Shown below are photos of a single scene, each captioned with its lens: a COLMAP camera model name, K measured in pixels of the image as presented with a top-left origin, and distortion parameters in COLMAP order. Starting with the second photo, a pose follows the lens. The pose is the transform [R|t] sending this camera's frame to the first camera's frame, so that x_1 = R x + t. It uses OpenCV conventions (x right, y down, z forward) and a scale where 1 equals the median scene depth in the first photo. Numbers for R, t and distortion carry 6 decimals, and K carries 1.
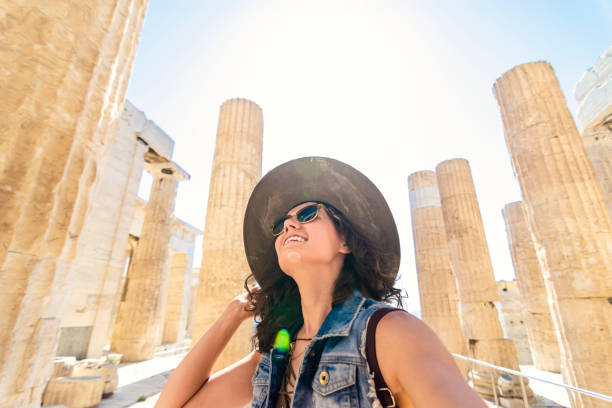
lens RADIAL K [[287.0, 0, 306.0], [0, 287.0, 204.0], [0, 0, 1]] dist [-0.003762, -0.000577]
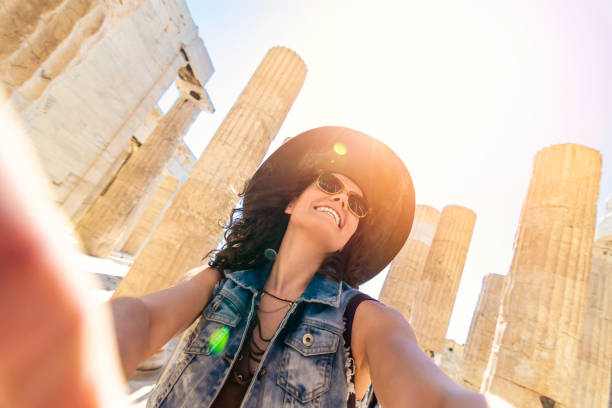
lens RADIAL K [[289.3, 0, 305.2], [0, 289.3, 201.9], [0, 0, 1]] dist [-0.004580, 0.000043]
pose [[0.902699, 0.430213, 0.007199, 0.023303], [-0.430005, 0.901420, 0.050373, 0.018762], [0.015182, -0.048567, 0.998705, 0.023047]]
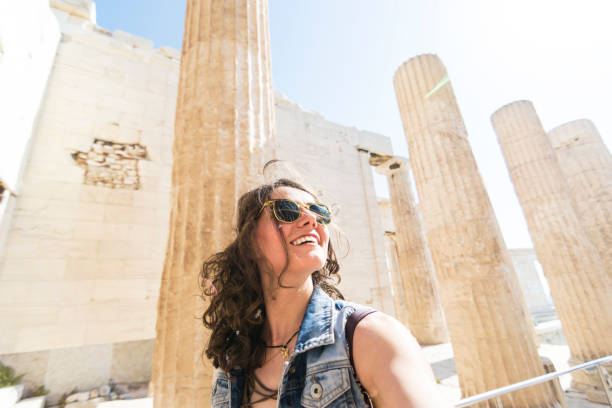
lens RADIAL K [[289.3, 0, 305.2], [0, 289.3, 201.9], [0, 0, 1]] dist [-0.004580, 0.000043]
pose [[0.633090, -0.318590, -0.705476, 0.075318], [0.350185, 0.930660, -0.106029, 0.030639], [0.690339, -0.179921, 0.700757, 0.076493]]
